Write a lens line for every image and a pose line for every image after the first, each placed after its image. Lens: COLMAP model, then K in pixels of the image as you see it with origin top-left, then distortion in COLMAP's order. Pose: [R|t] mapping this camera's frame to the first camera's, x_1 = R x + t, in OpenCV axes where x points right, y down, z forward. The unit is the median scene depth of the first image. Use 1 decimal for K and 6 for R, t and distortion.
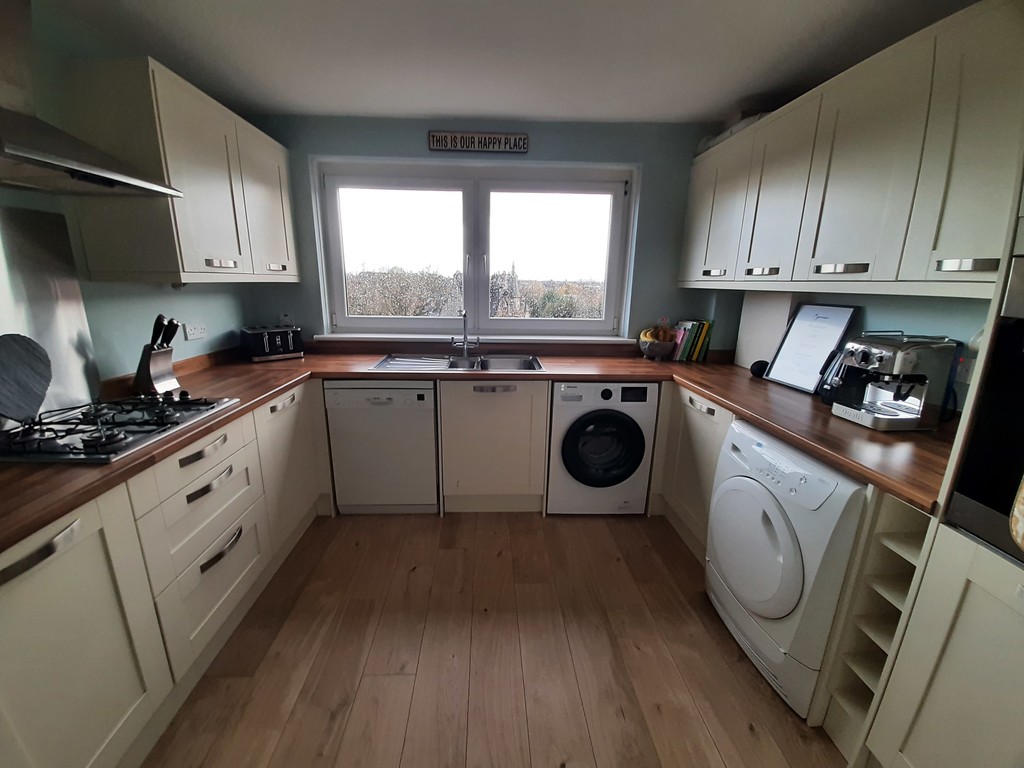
lens RADIAL K [[399.1, 0, 498.1], [0, 399.1, 376.6], [0, 0, 1]] dist [0.011186, -0.010443]
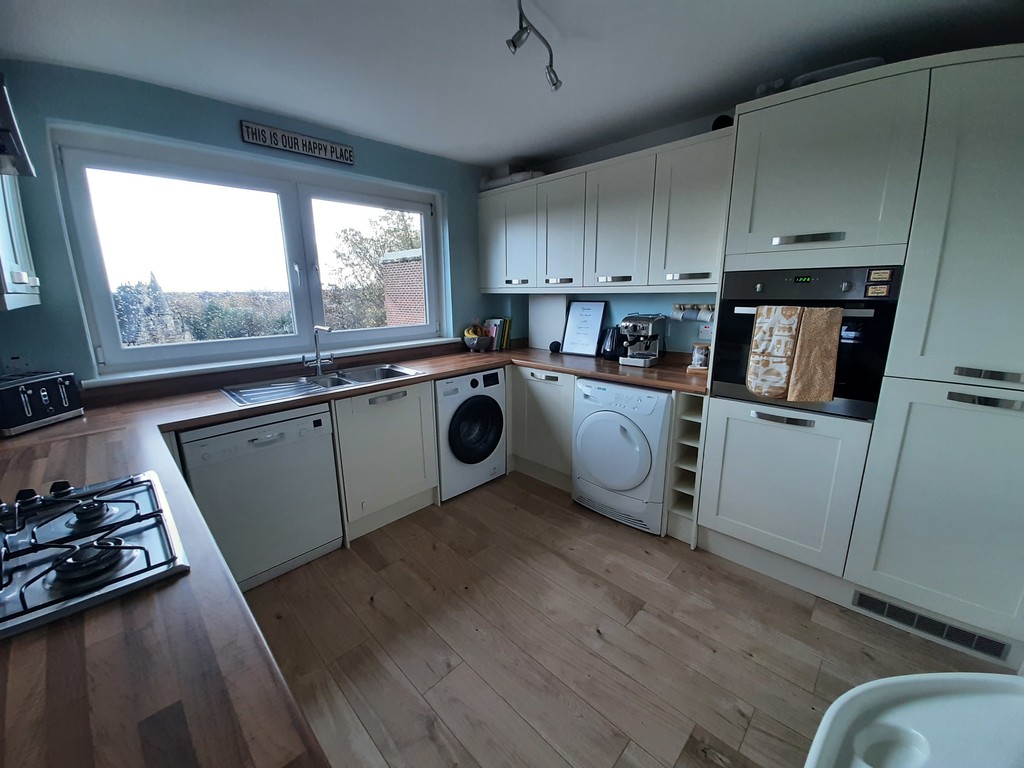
lens RADIAL K [[399.1, 0, 498.1], [0, 399.1, 376.6], [0, 0, 1]] dist [0.011186, -0.010443]
pose [[0.732021, -0.167822, 0.660289, -0.445348], [0.180448, 0.982332, 0.049623, -0.021096], [-0.656950, 0.082823, 0.749371, 0.050300]]
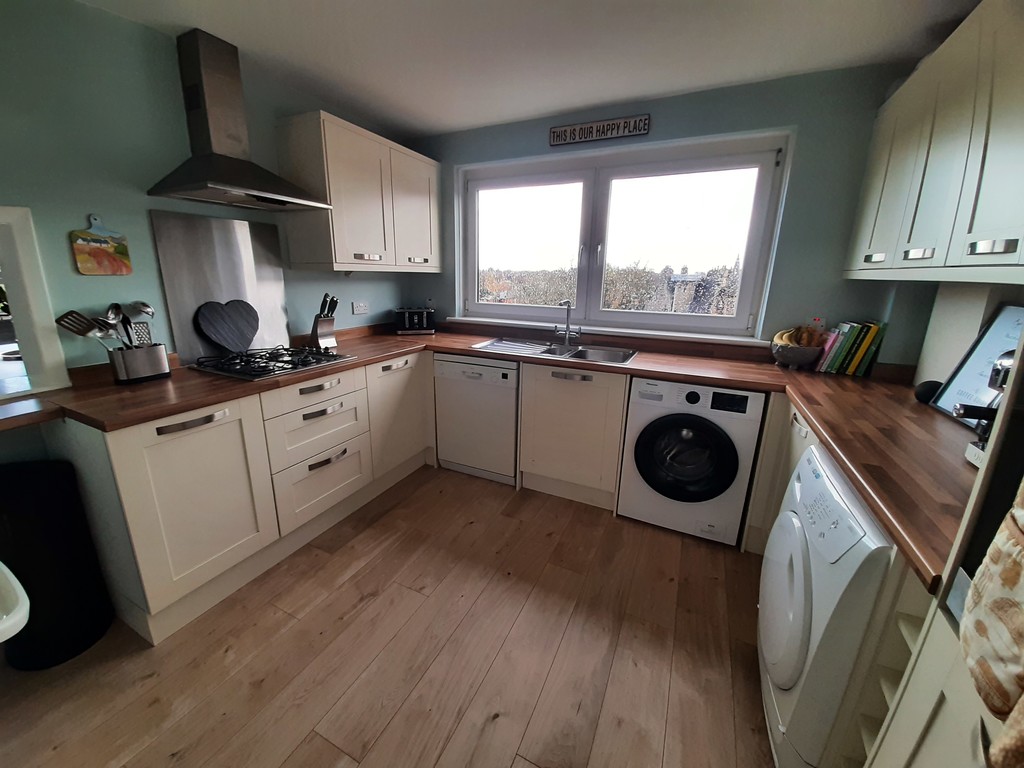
lens RADIAL K [[399.1, 0, 498.1], [0, 399.1, 376.6], [0, 0, 1]] dist [0.011186, -0.010443]
pose [[0.880204, 0.118298, -0.459615, 0.280566], [-0.113717, 0.992796, 0.037752, 0.012860], [0.460770, 0.019036, 0.887315, 0.013730]]
